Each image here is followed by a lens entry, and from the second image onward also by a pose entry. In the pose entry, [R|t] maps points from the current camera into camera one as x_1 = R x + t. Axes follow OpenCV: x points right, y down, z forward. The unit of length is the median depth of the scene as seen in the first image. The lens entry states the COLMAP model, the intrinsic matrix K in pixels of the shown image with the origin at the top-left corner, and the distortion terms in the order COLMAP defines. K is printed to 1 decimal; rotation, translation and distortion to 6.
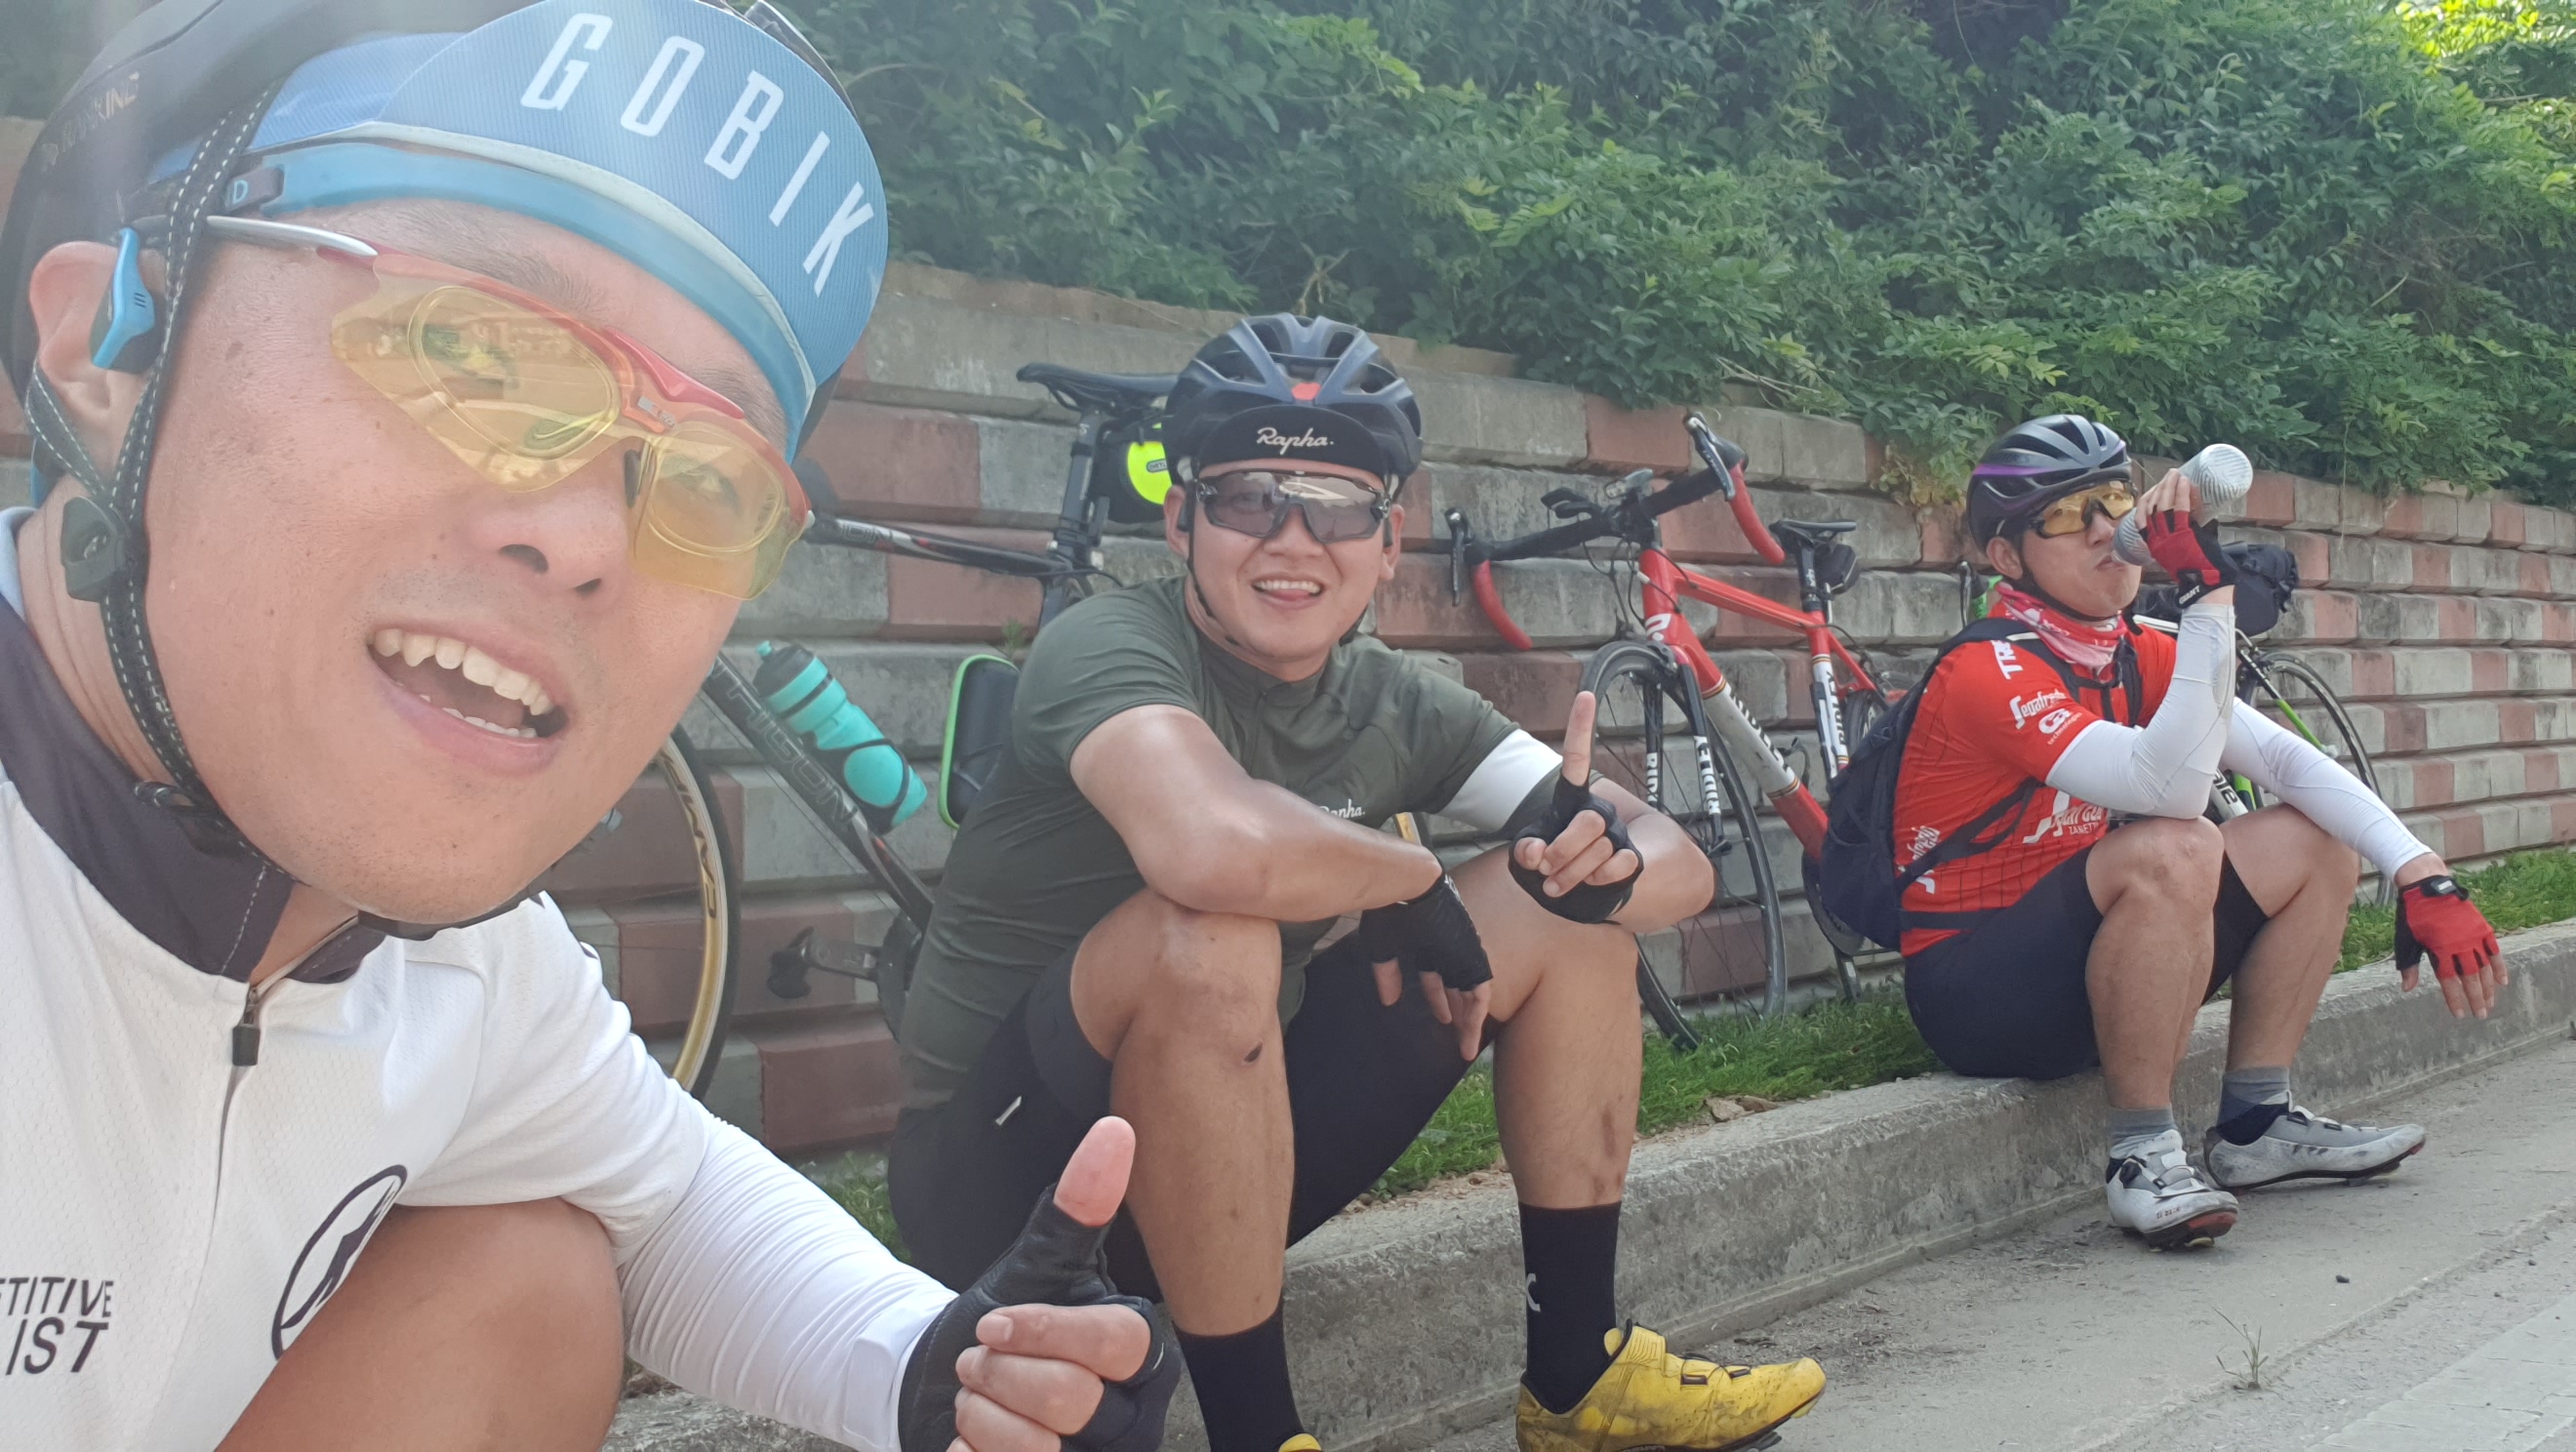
lens RADIAL K [[2276.2, 0, 1171.1], [0, 2276.2, 736.2], [0, 0, 1]] dist [-0.044067, 0.003607]
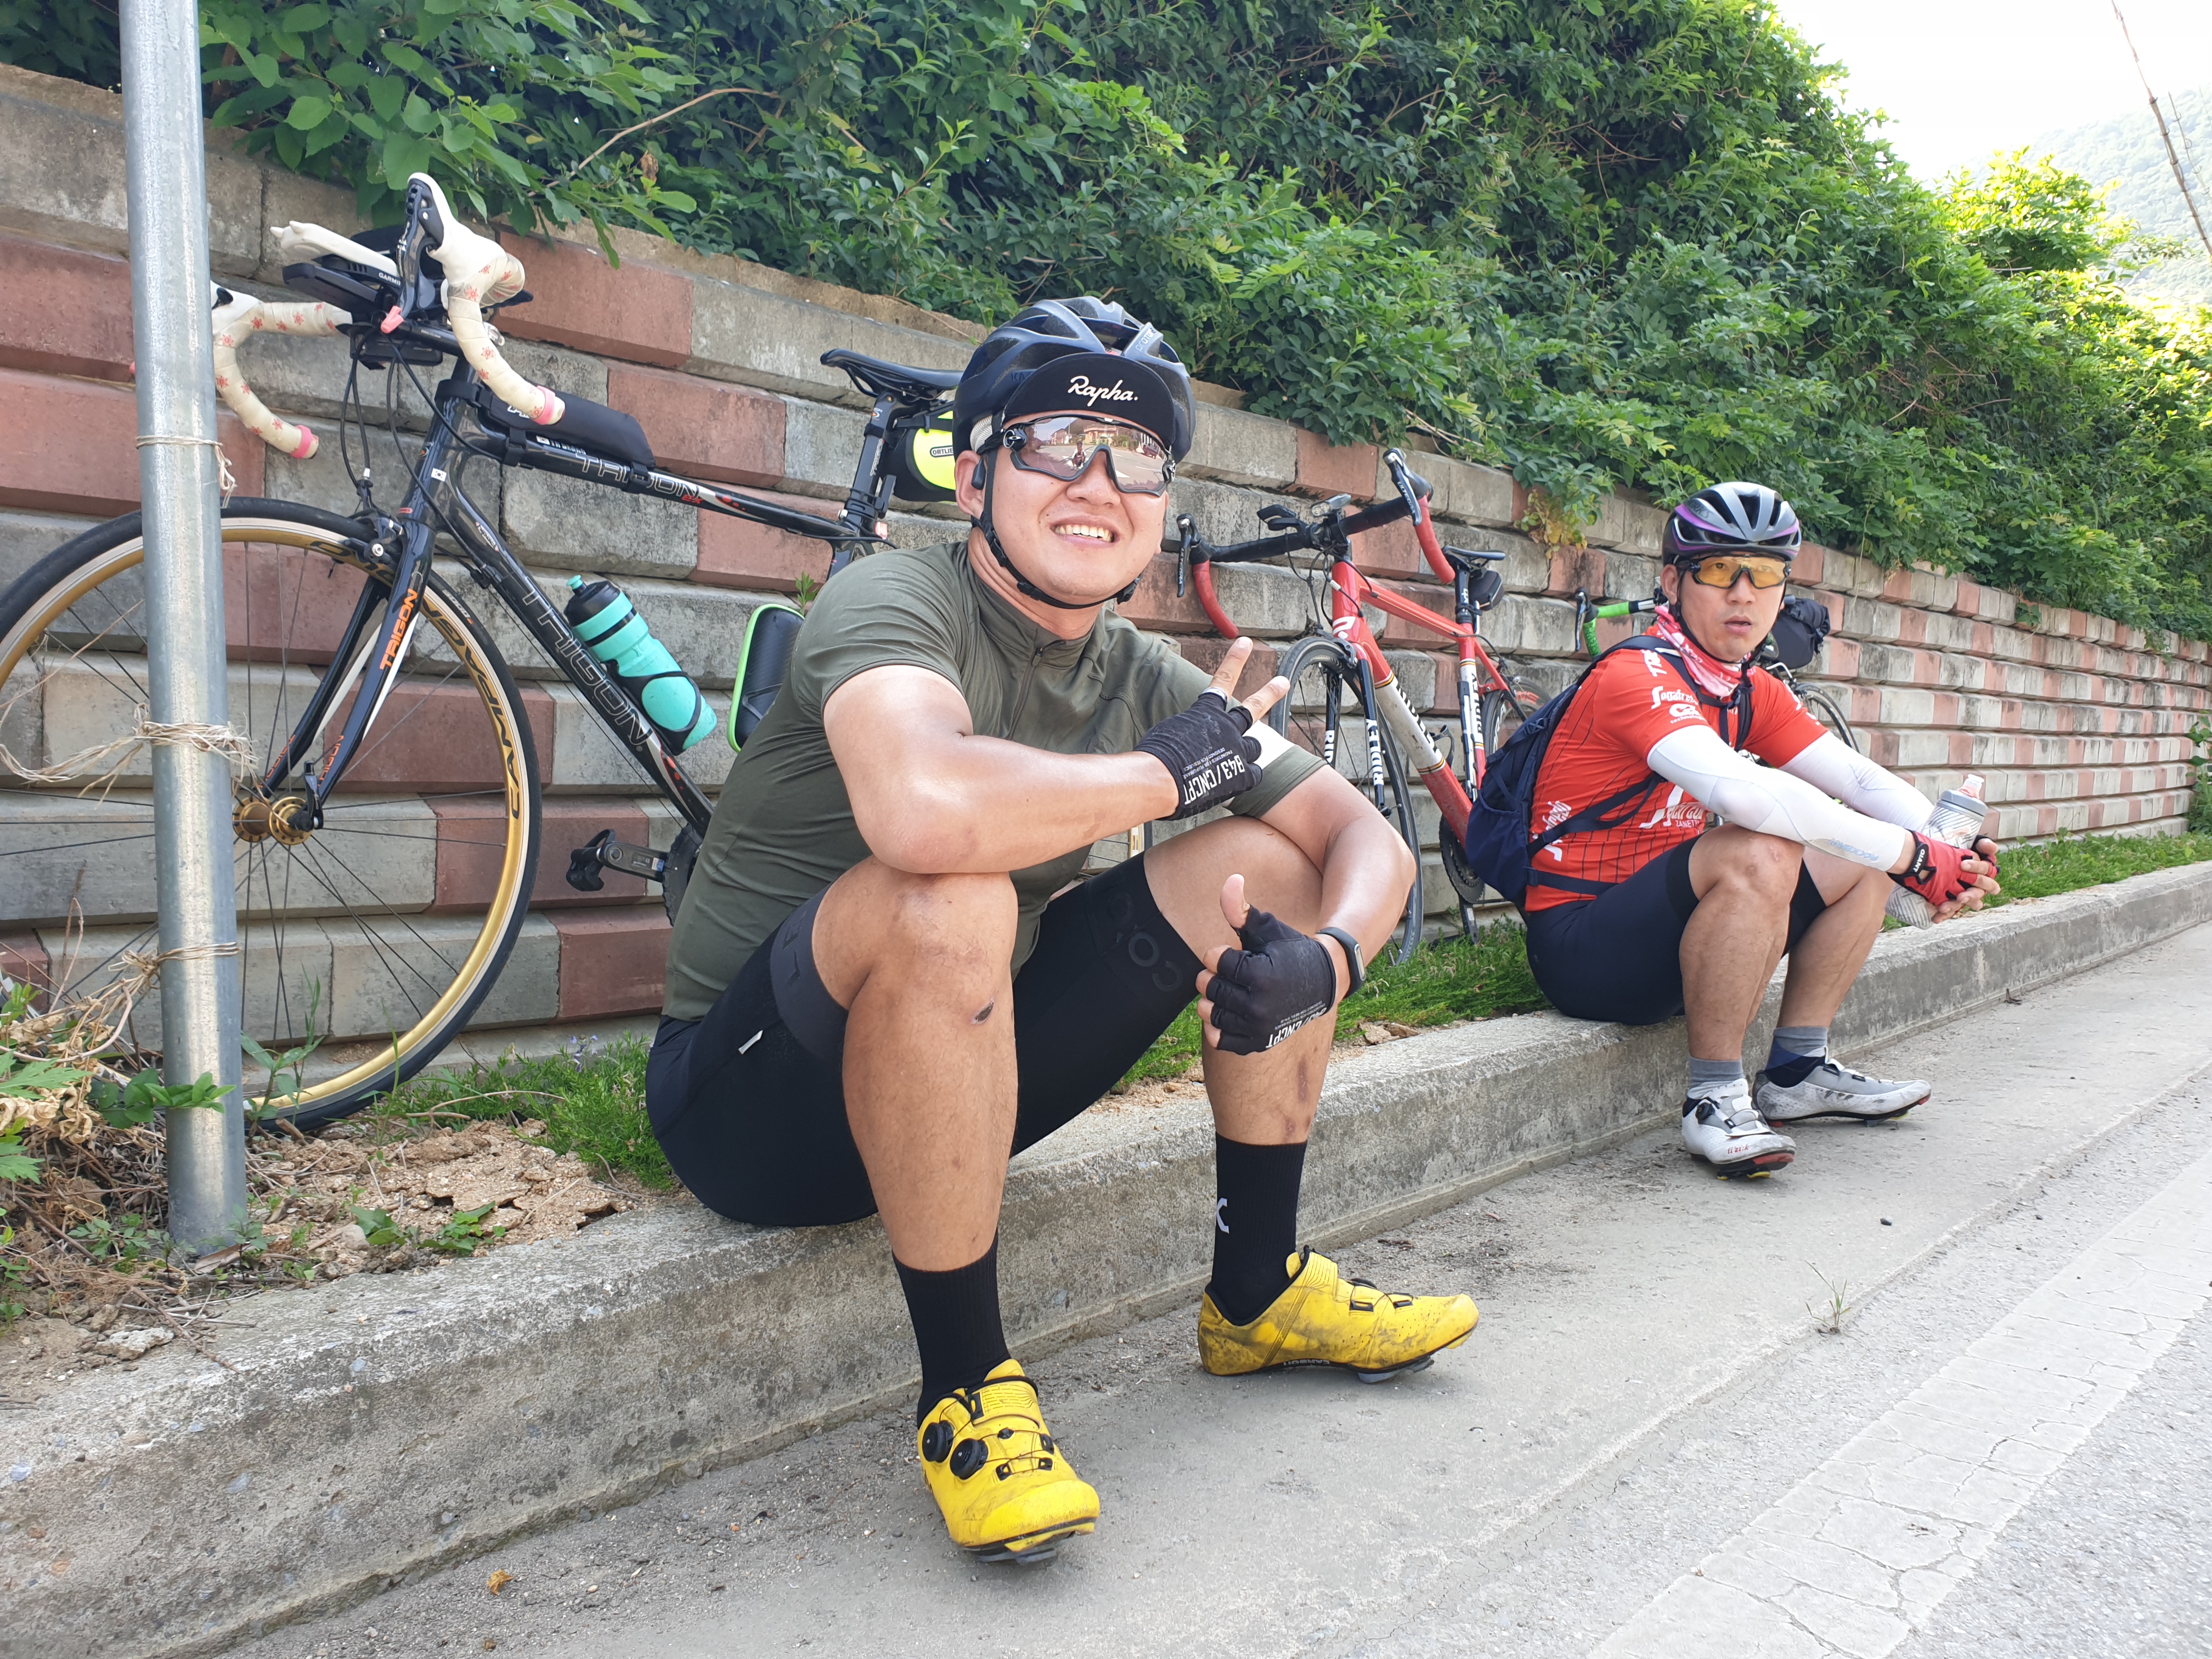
lens RADIAL K [[1667.3, 0, 1106.0], [0, 1667.3, 829.5], [0, 0, 1]] dist [0.006348, -0.061296]
pose [[0.992118, 0.067975, 0.105263, 0.001434], [-0.077012, 0.993460, 0.084300, -0.005081], [-0.098845, -0.091742, 0.990865, 0.112151]]
